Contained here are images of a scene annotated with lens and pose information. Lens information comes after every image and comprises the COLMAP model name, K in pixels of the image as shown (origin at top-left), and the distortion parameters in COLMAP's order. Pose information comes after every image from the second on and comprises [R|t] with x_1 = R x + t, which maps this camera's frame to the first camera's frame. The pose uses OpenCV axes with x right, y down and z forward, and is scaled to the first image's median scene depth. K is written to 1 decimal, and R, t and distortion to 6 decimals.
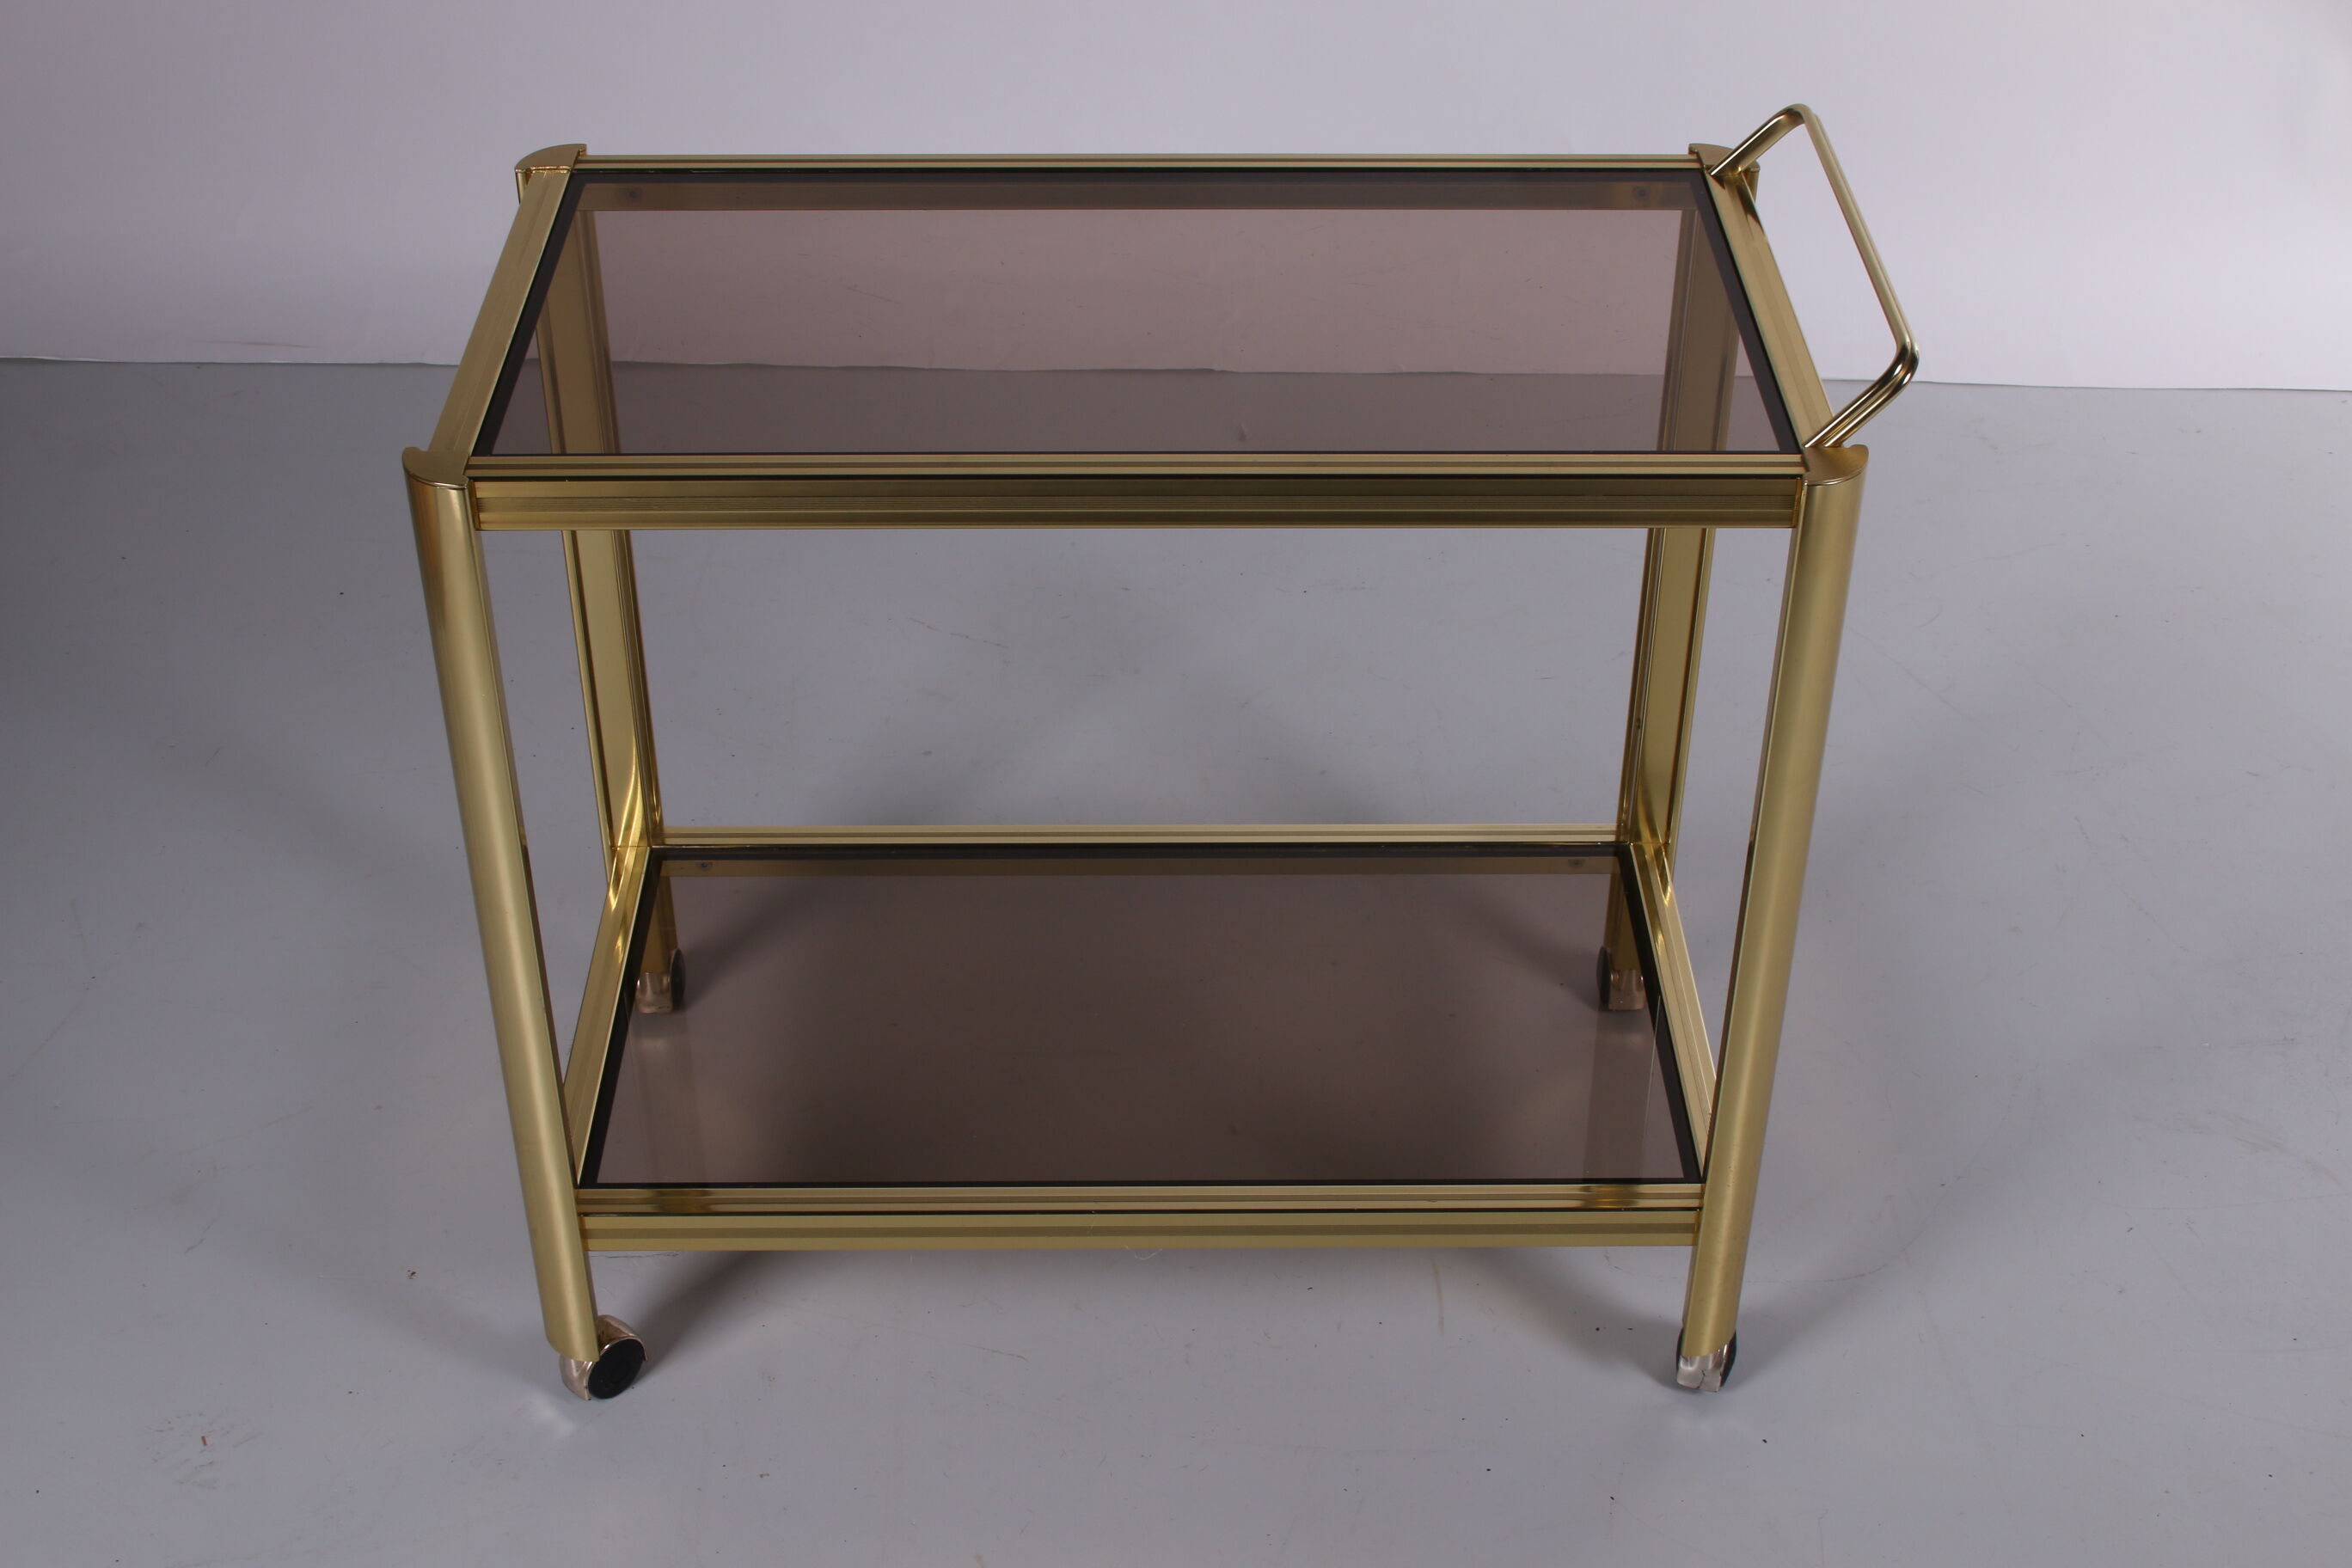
lens RADIAL K [[3131.3, 0, 1176.0], [0, 3131.3, 784.0], [0, 0, 1]] dist [-0.025787, 0.096187]
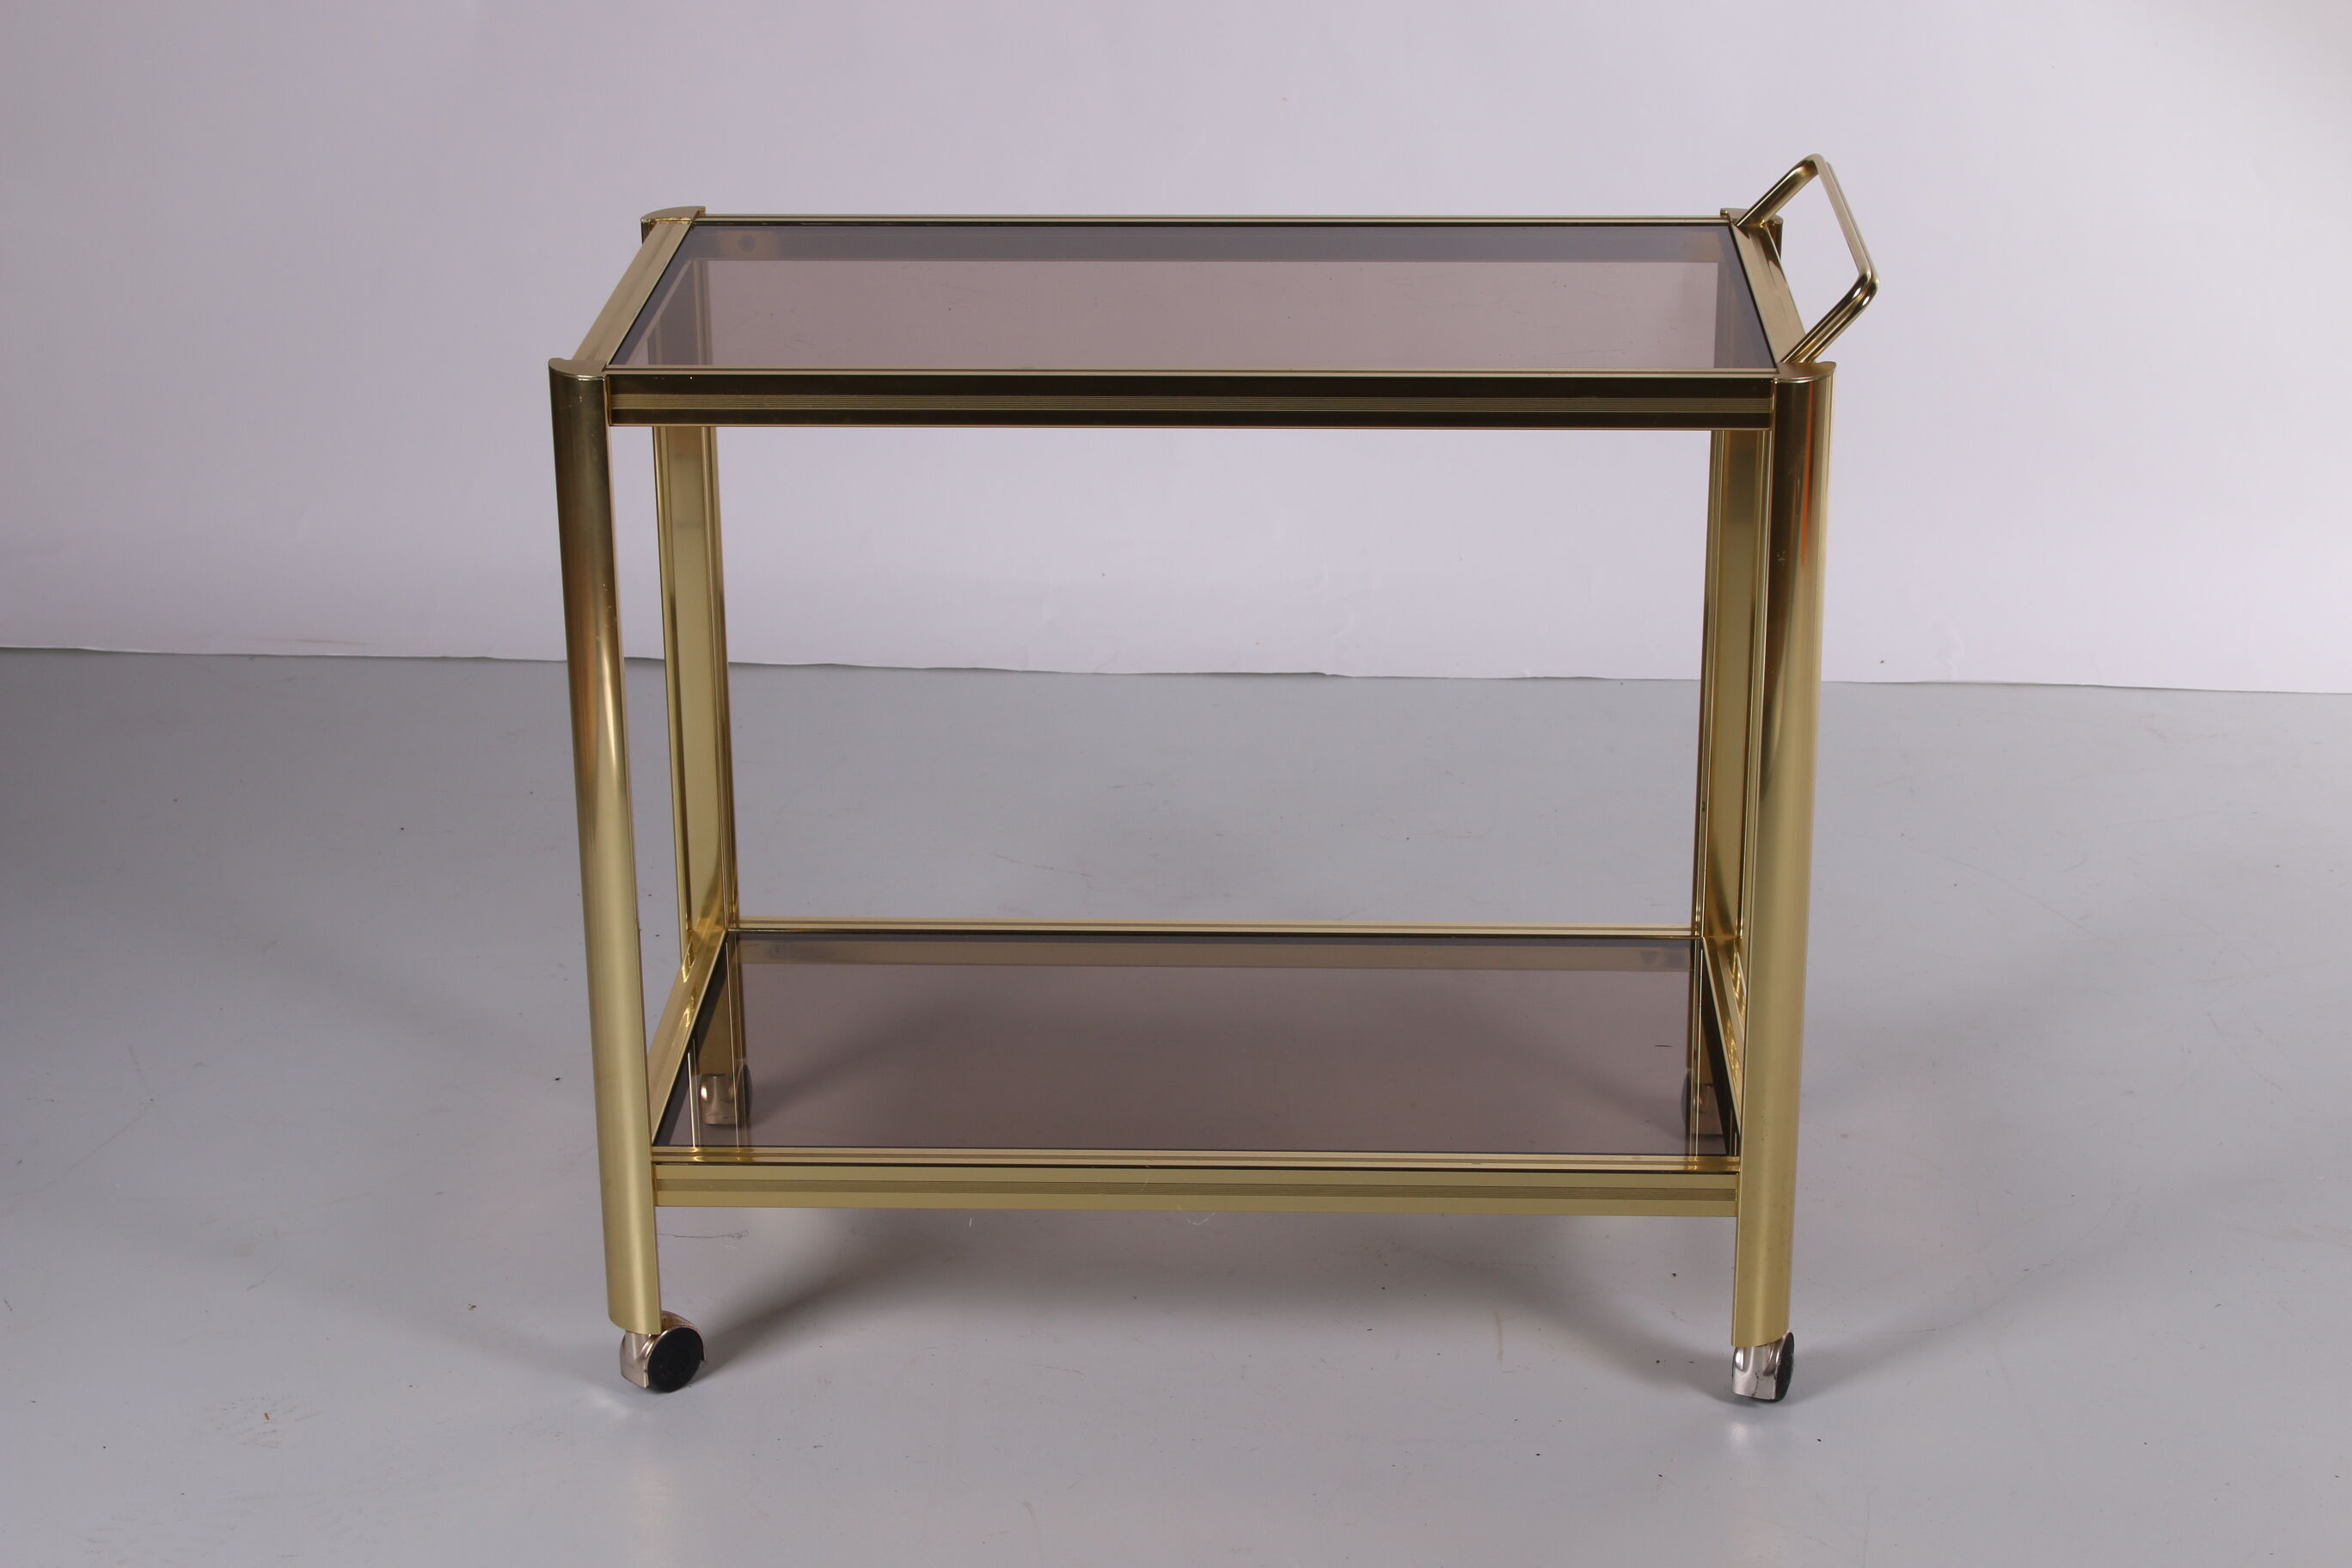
lens RADIAL K [[4436.0, 0, 1176.0], [0, 4436.0, 784.0], [0, 0, 1]] dist [0.074832, 0.131755]
pose [[0.998708, 0.006931, -0.050343, 0.053400], [-0.019517, 0.966996, -0.254044, 0.368567], [0.046921, 0.254698, 0.965882, -0.426623]]
